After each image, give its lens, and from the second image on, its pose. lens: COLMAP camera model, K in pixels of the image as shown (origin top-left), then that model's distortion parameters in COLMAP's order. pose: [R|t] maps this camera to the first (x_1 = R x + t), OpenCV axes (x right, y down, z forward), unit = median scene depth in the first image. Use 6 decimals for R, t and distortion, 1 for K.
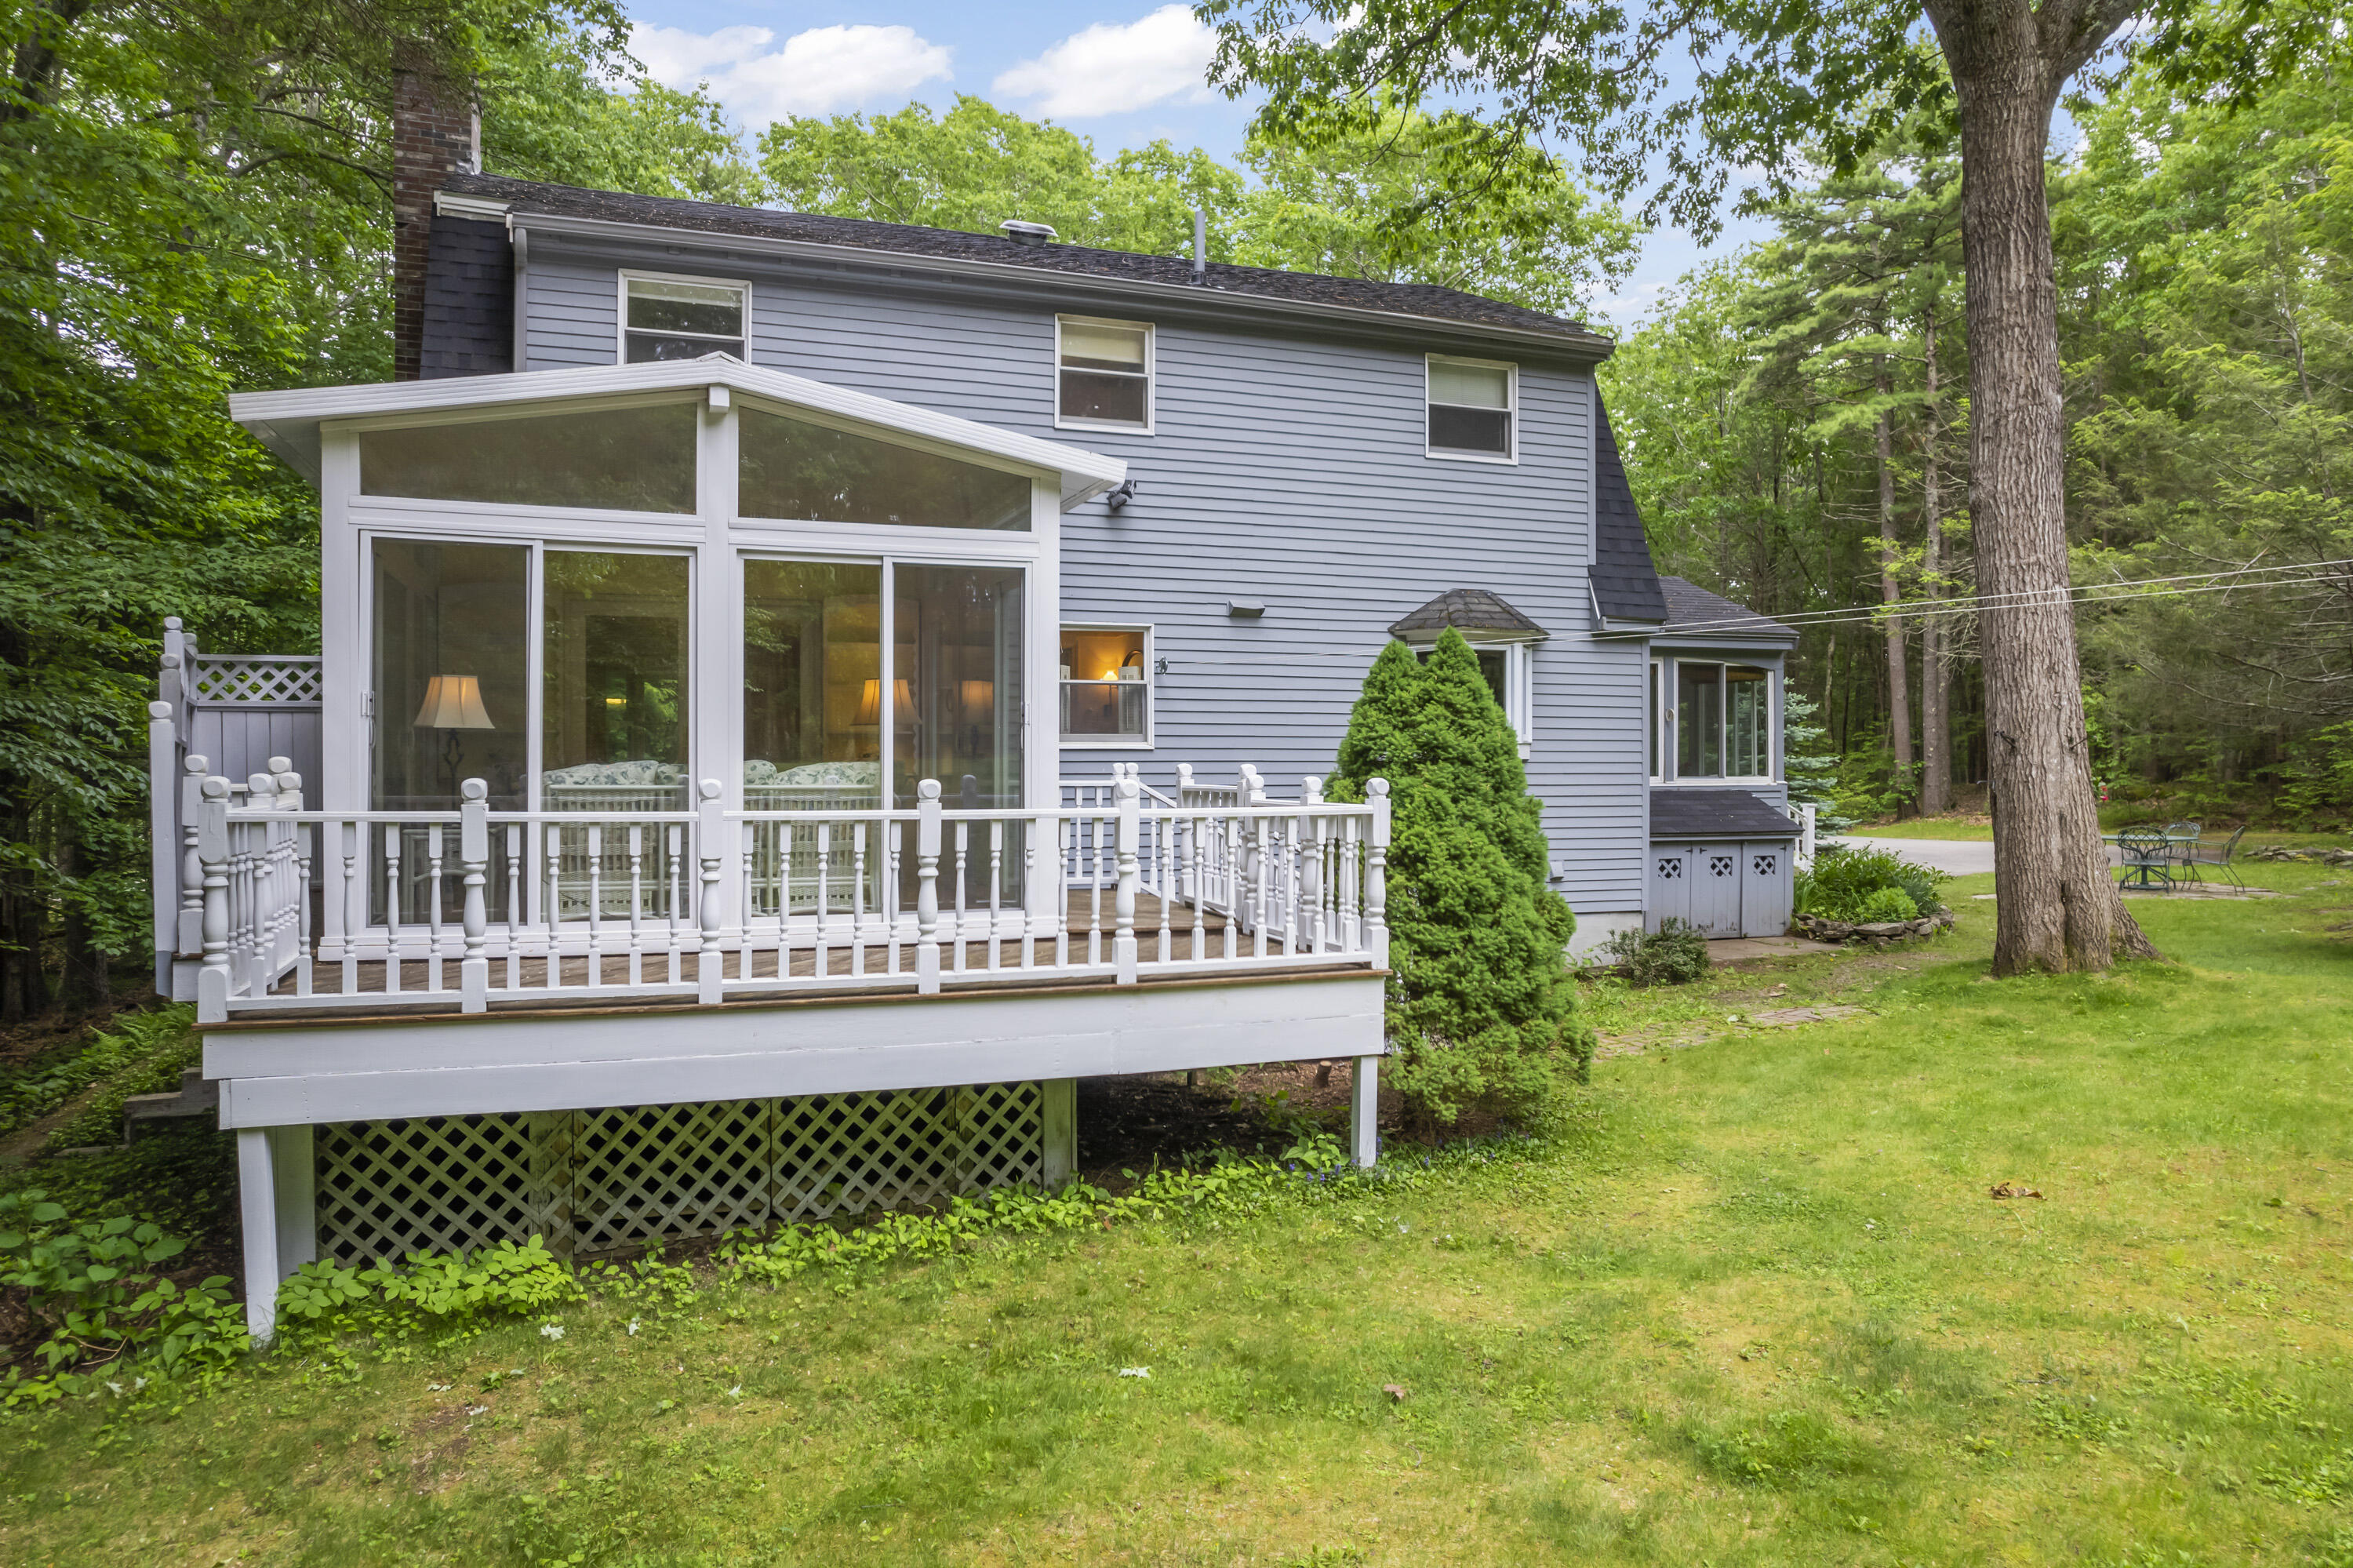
lens RADIAL K [[1516.2, 0, 1168.3], [0, 1516.2, 771.3], [0, 0, 1]] dist [-0.056686, 0.036636]
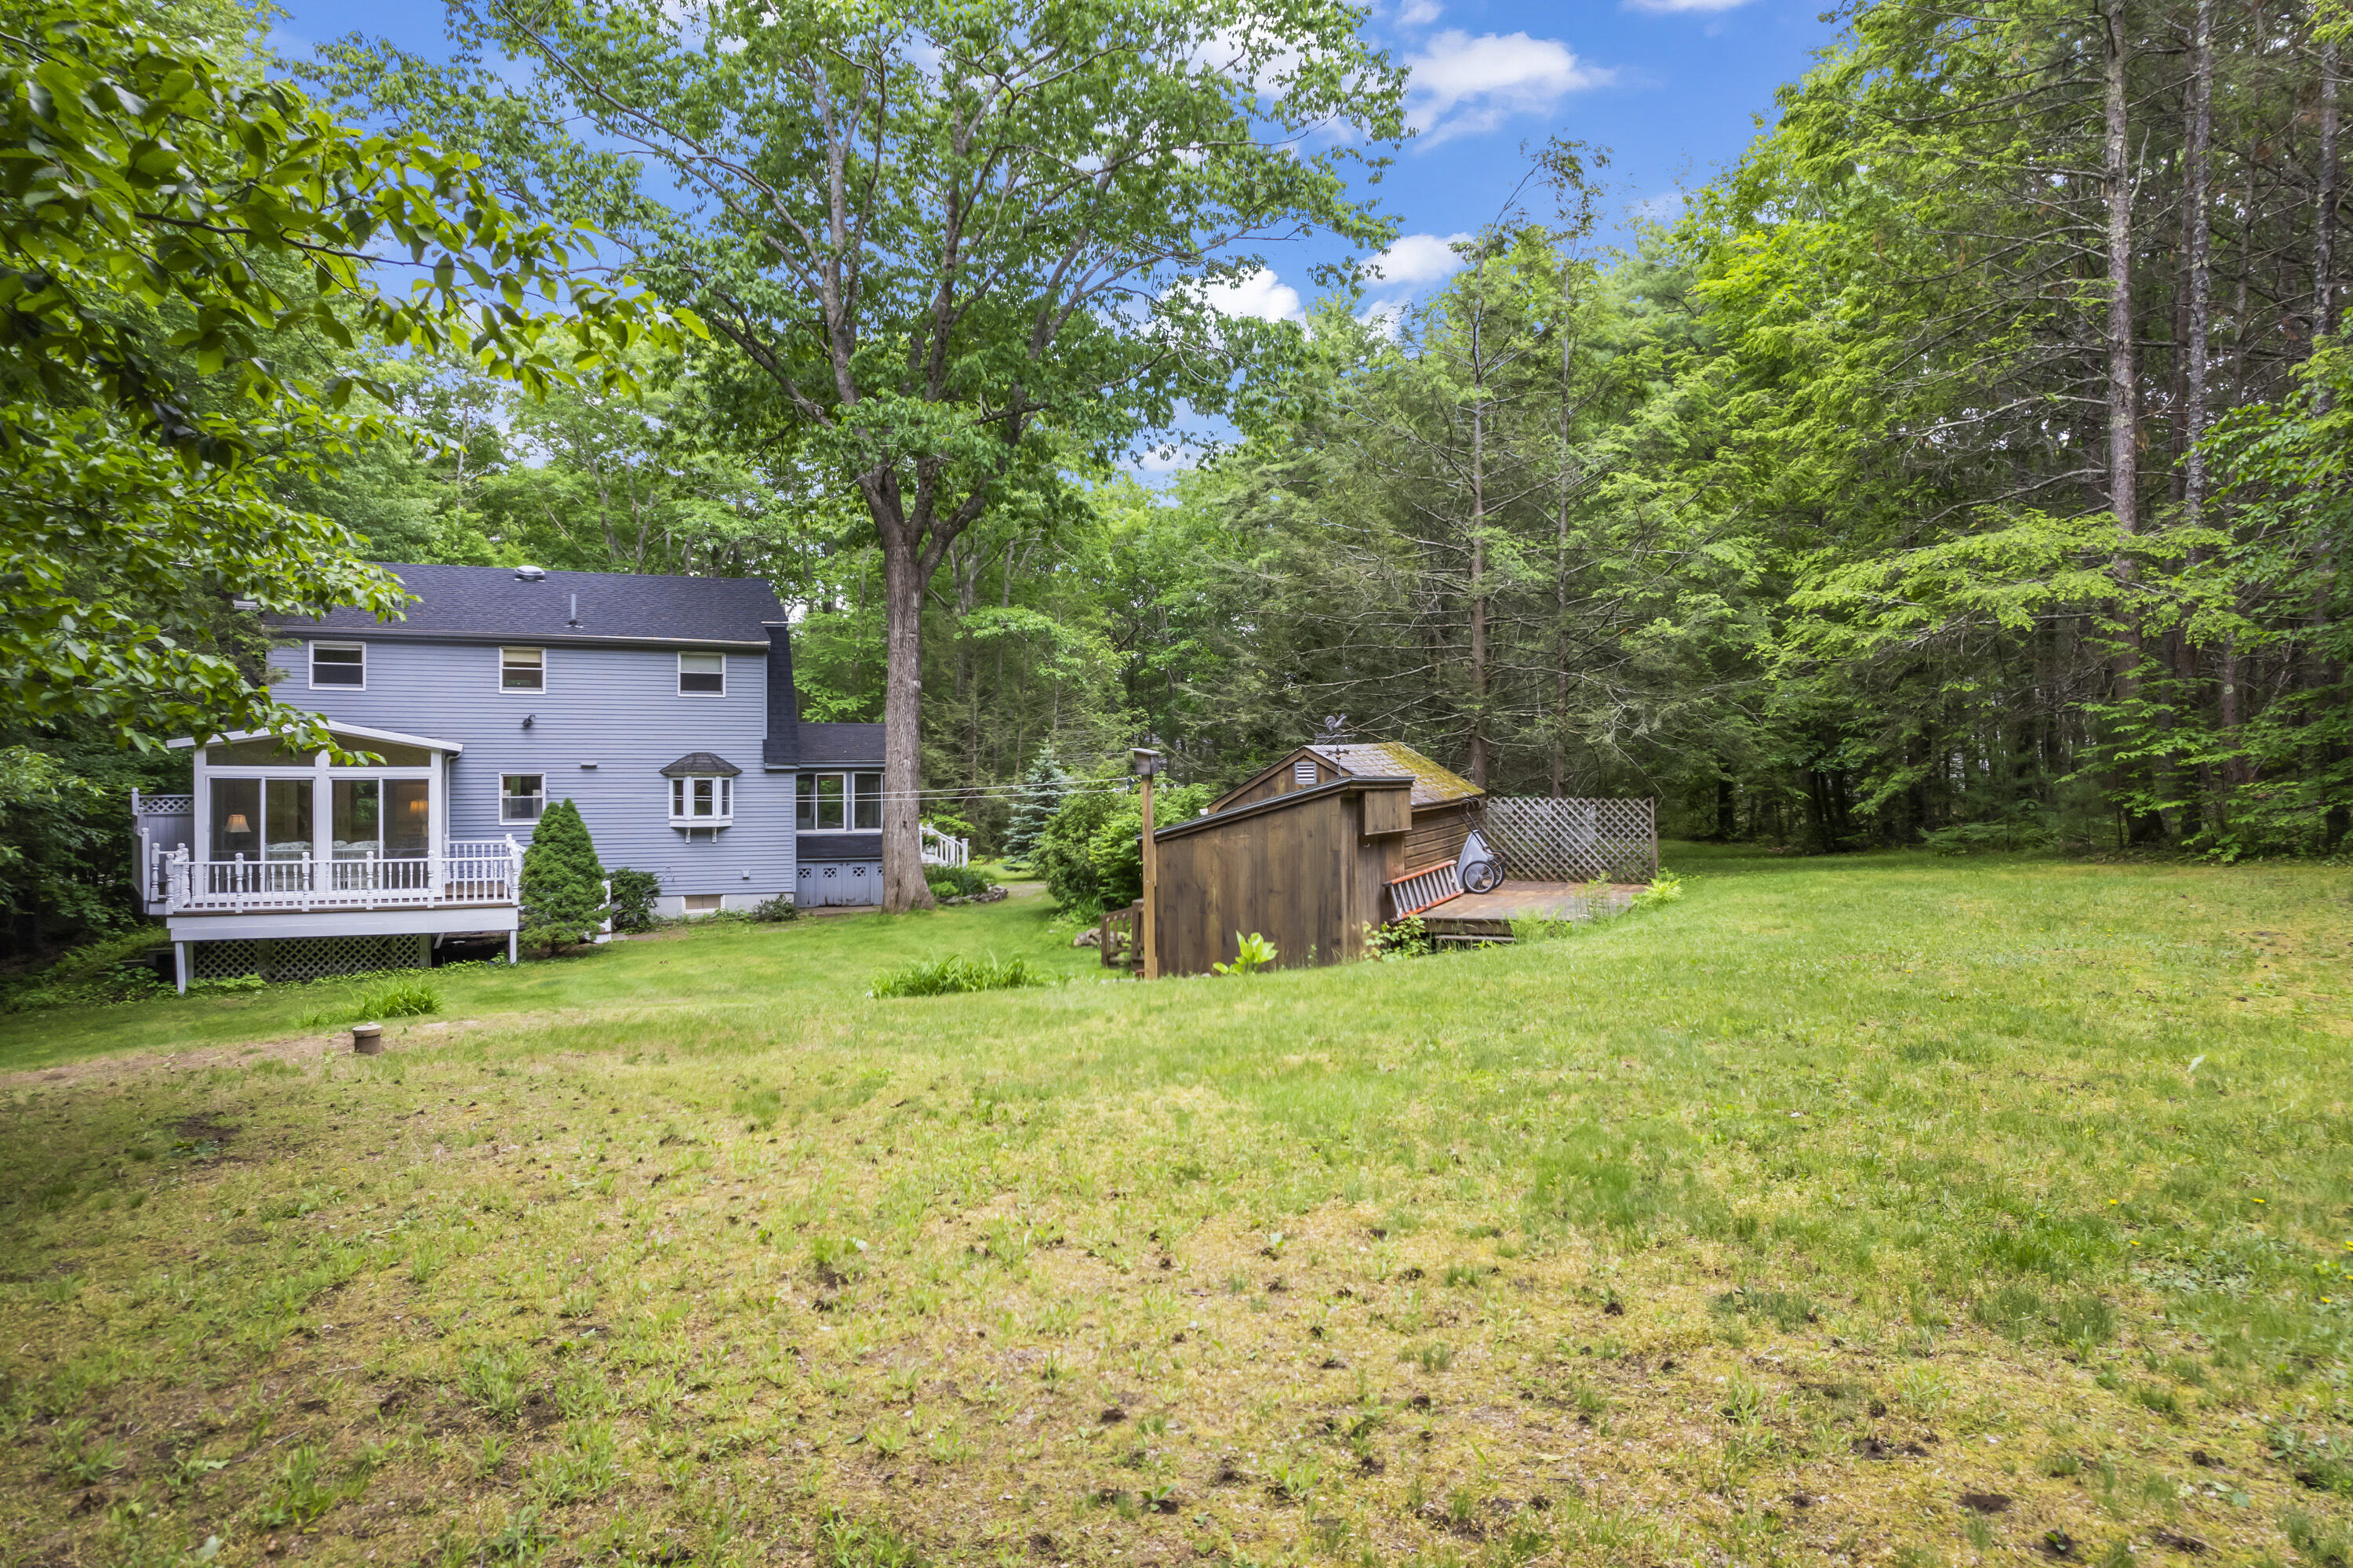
lens RADIAL K [[1516.2, 0, 1197.2], [0, 1516.2, 772.5], [0, 0, 1]] dist [-0.056686, 0.036636]
pose [[0.994545, 0.004021, 0.104227, 1.271736], [-0.004560, 0.999977, 0.004934, -0.186240], [-0.104204, -0.005382, 0.994541, -2.456399]]
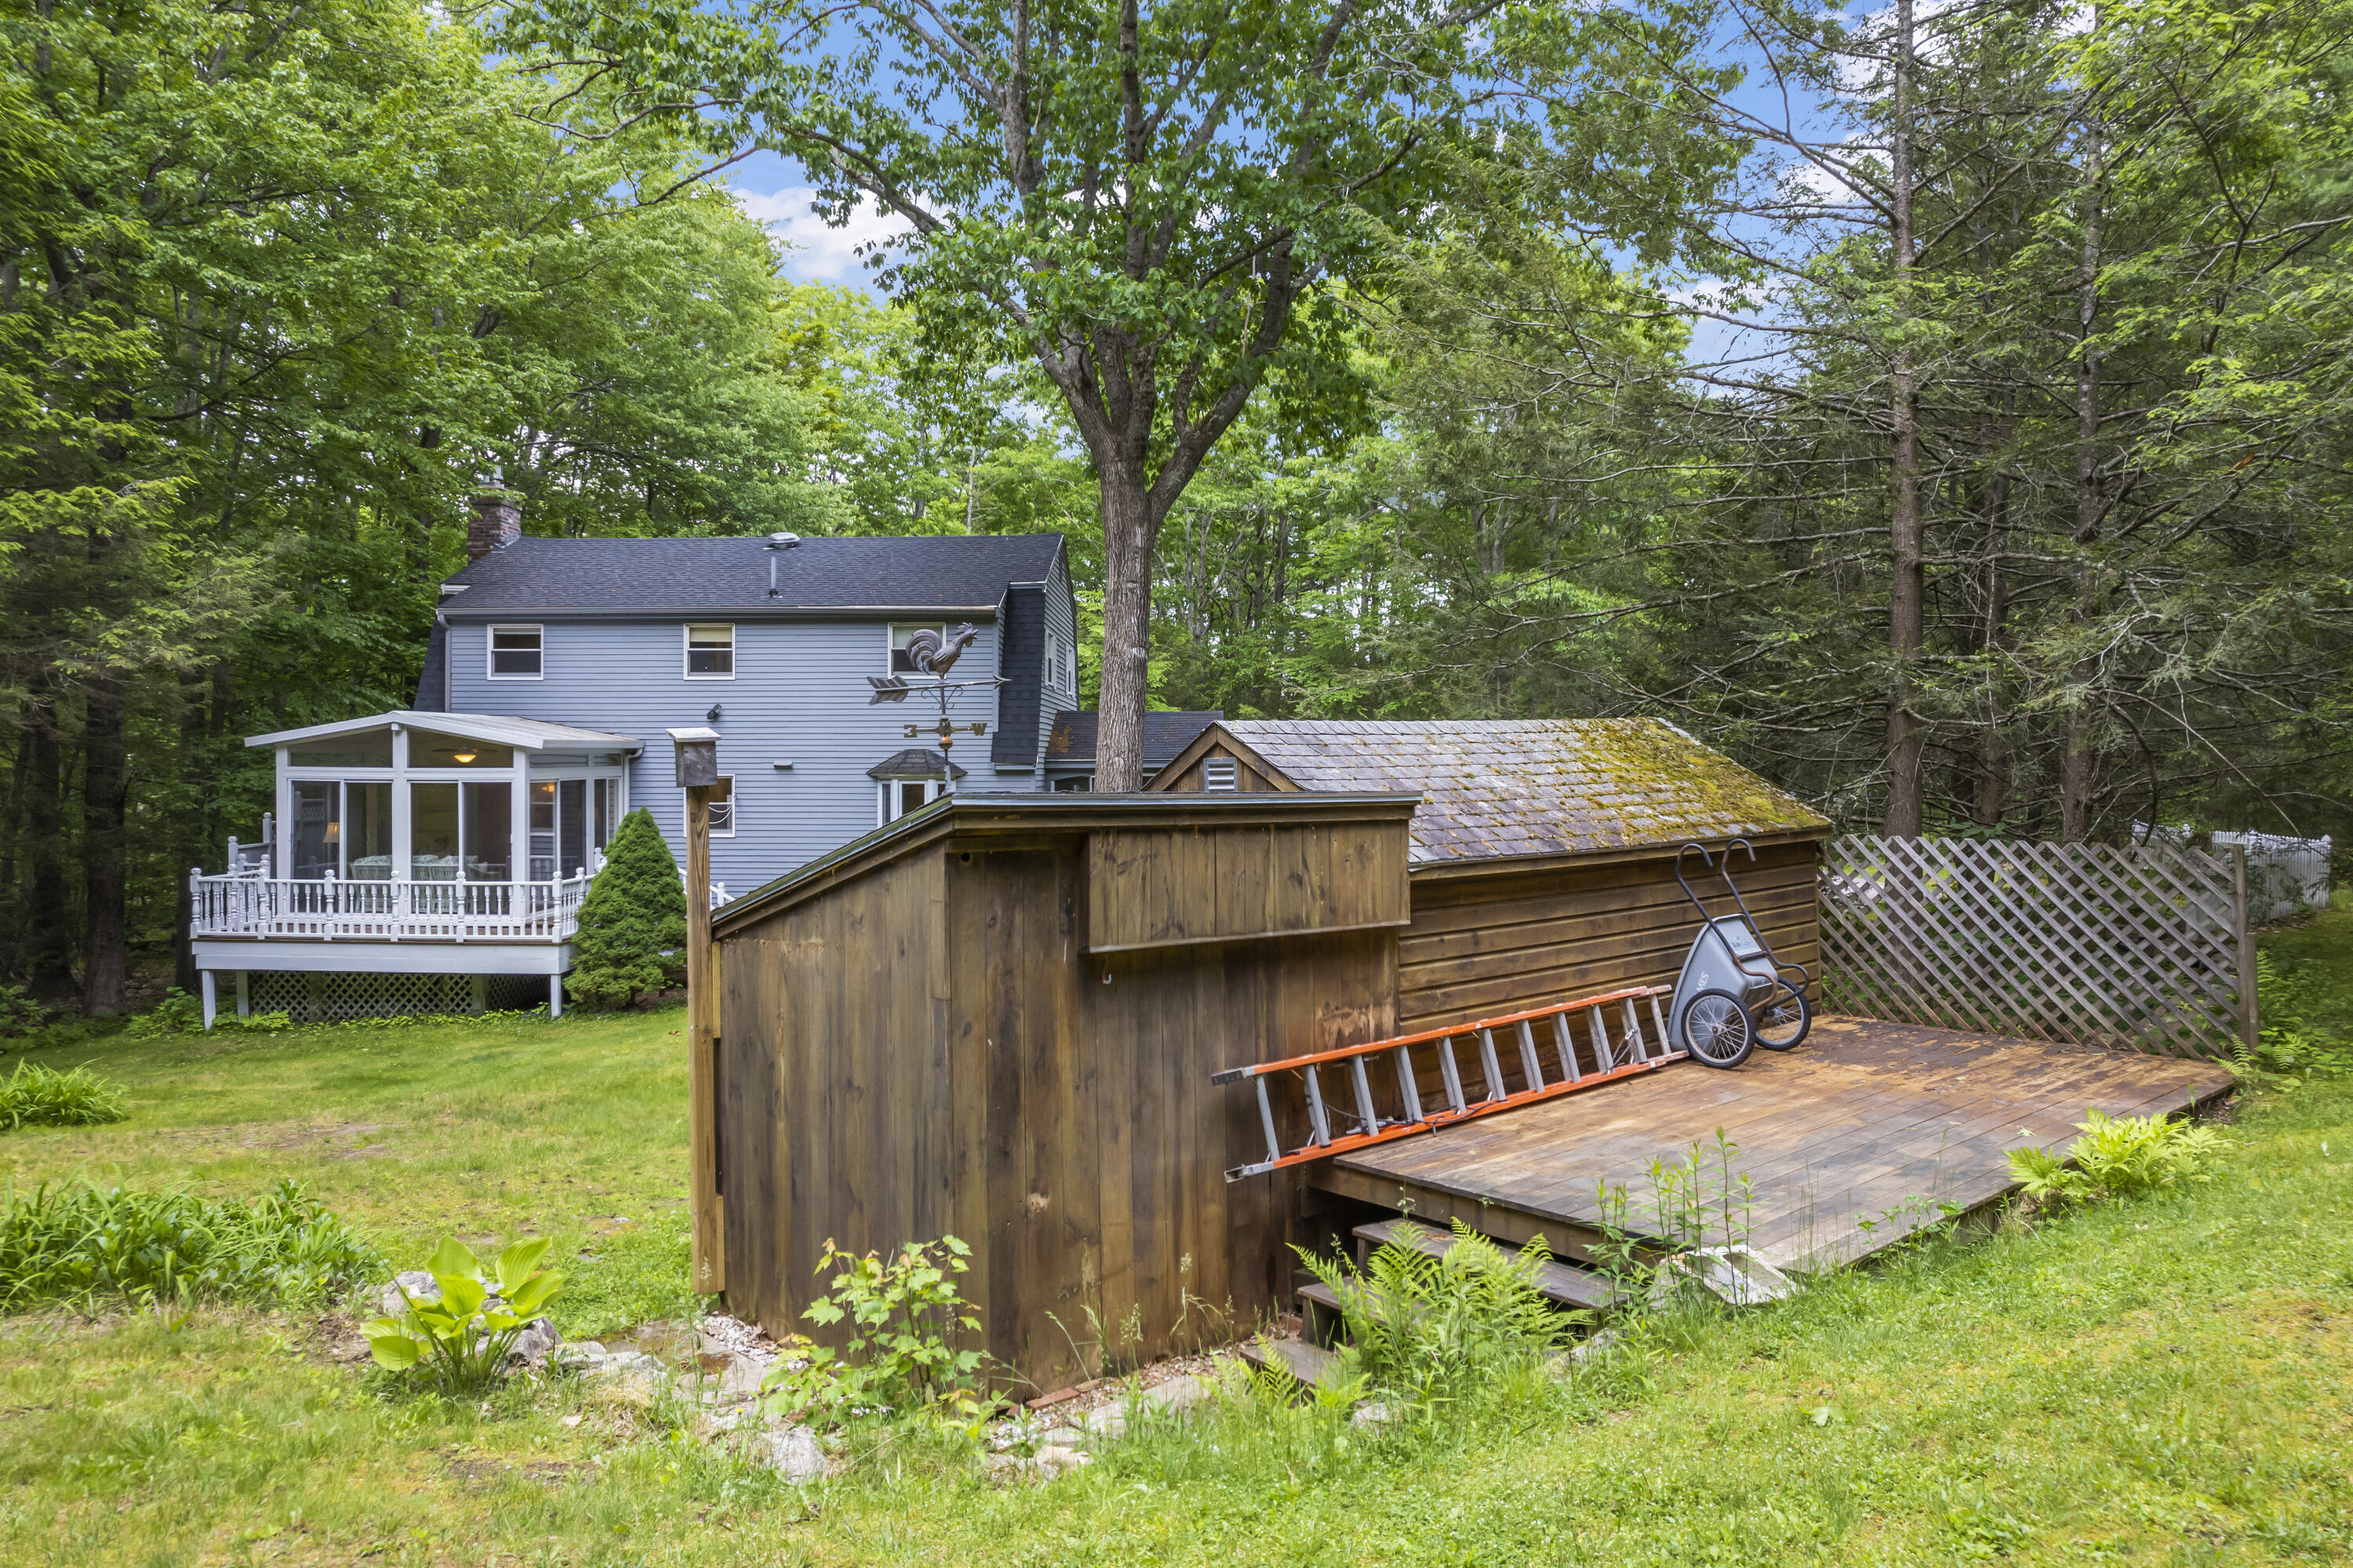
lens RADIAL K [[1516.2, 0, 1186.4], [0, 1516.2, 782.3], [0, 0, 1]] dist [-0.056686, 0.036636]
pose [[0.933487, 0.008026, -0.358522, 2.069820], [-0.003490, 0.999906, 0.013296, -0.188787], [0.358595, -0.011160, 0.933426, -1.063893]]
